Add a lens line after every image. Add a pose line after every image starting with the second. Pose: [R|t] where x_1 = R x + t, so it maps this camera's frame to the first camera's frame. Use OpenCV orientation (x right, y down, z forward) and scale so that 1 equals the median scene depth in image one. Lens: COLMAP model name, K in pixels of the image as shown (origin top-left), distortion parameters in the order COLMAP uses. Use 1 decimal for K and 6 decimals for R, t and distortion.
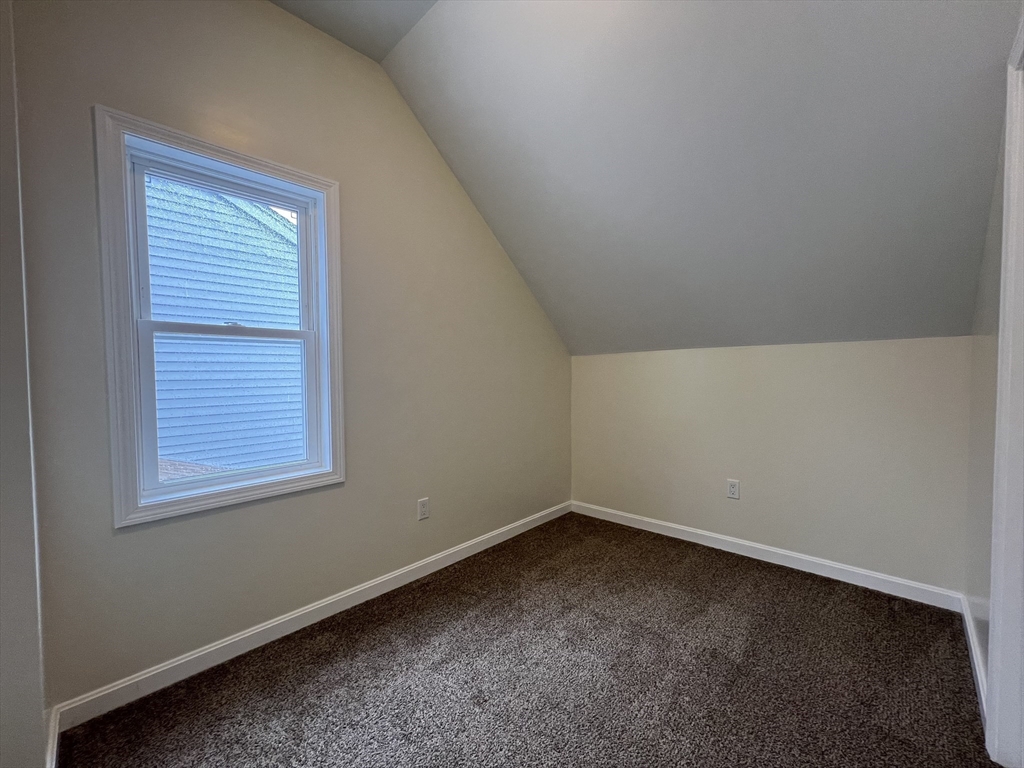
lens RADIAL K [[407.1, 0, 514.0], [0, 407.1, 386.7], [0, 0, 1]] dist [-0.001861, 0.000410]
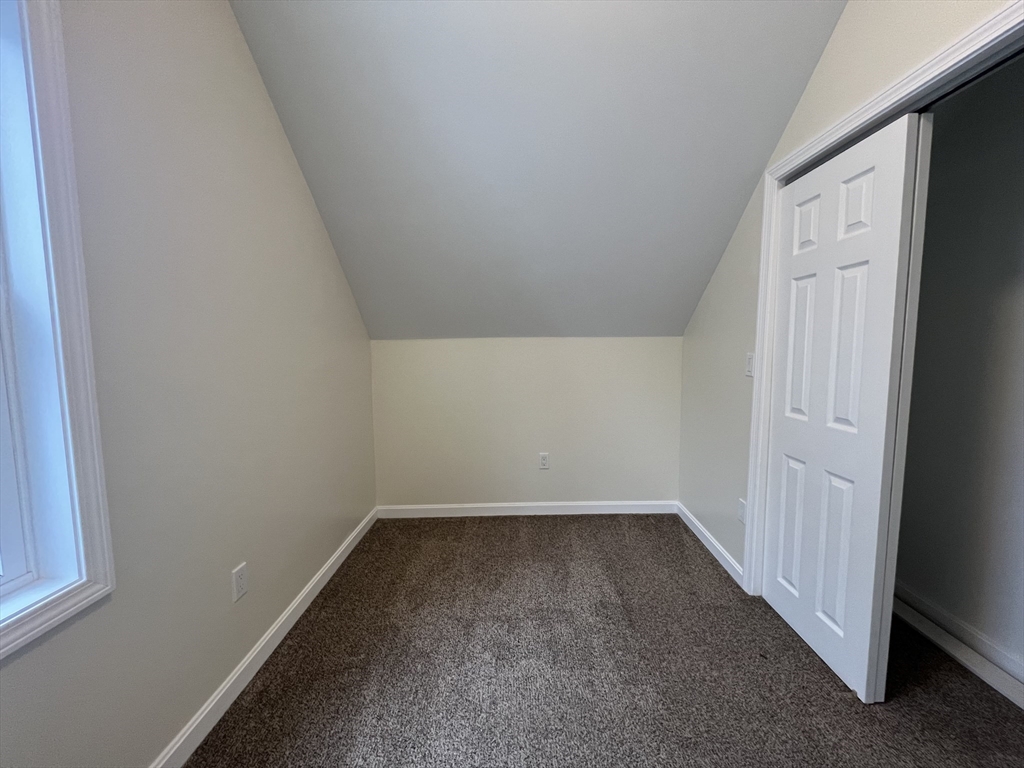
lens RADIAL K [[407.1, 0, 514.0], [0, 407.1, 386.7], [0, 0, 1]] dist [-0.001861, 0.000410]
pose [[0.722536, -0.059440, 0.688773, -0.371079], [0.021697, 0.997756, 0.063345, -0.040372], [-0.690992, -0.030825, 0.722205, 0.280612]]
